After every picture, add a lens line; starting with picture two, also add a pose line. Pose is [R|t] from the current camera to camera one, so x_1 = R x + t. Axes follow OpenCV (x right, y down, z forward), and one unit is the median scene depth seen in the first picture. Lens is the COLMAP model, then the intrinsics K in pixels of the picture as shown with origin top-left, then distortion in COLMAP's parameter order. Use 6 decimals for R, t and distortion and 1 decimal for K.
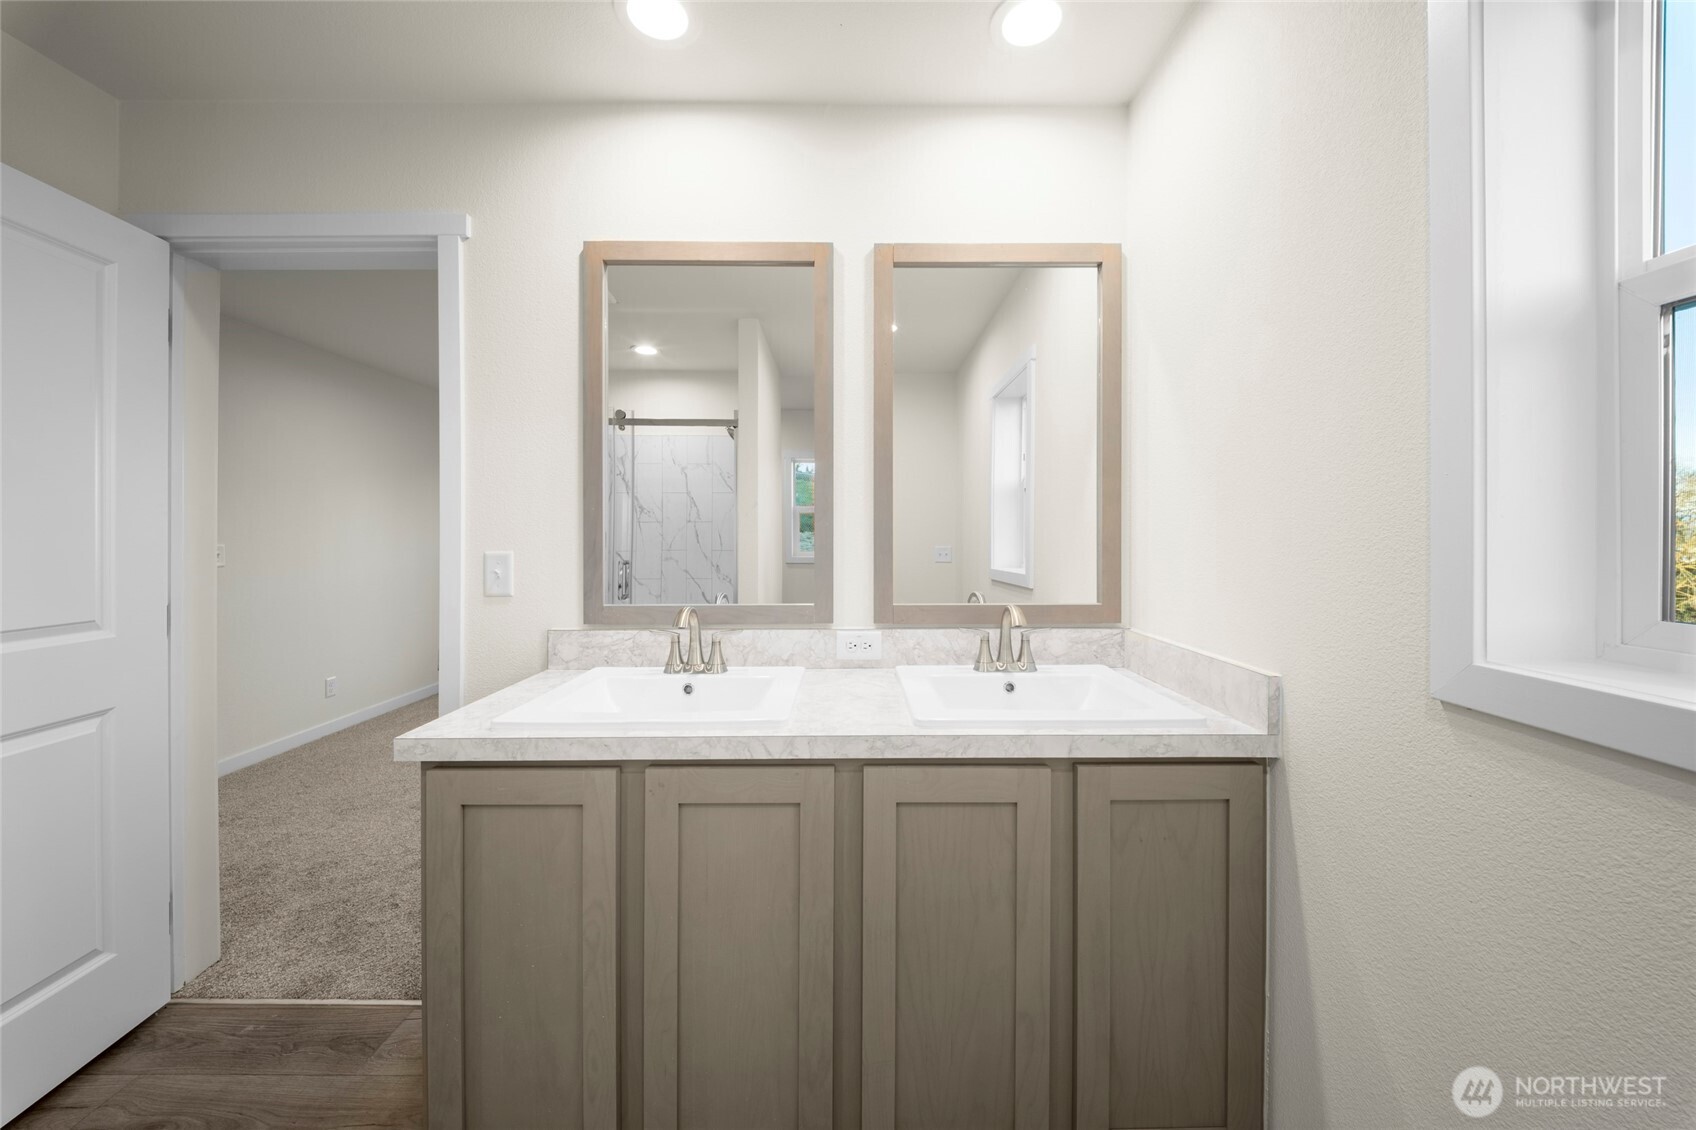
lens RADIAL K [[585.9, 0, 843.9], [0, 585.9, 544.4], [0, 0, 1]] dist [-0.005780, -0.000066]
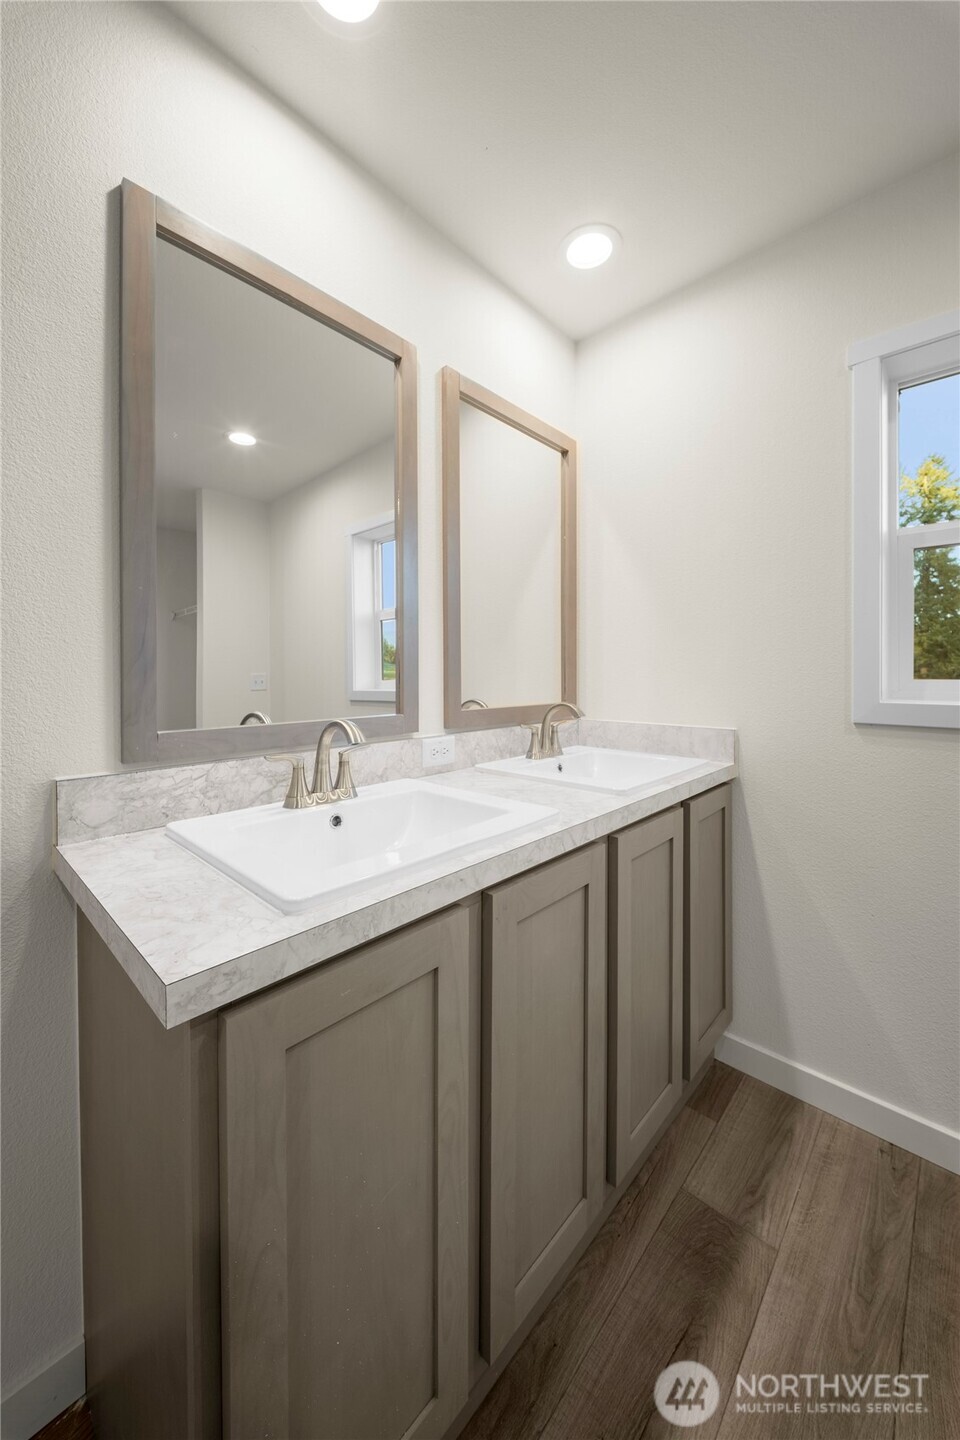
lens RADIAL K [[515.0, 0, 475.3], [0, 515.0, 679.1], [0, 0, 1]] dist [0.000700, -0.000091]
pose [[0.705972, -0.009082, 0.708181, -0.574978], [0.010536, 0.999942, 0.002321, 0.044280], [-0.708161, 0.005823, 0.706027, 0.316500]]
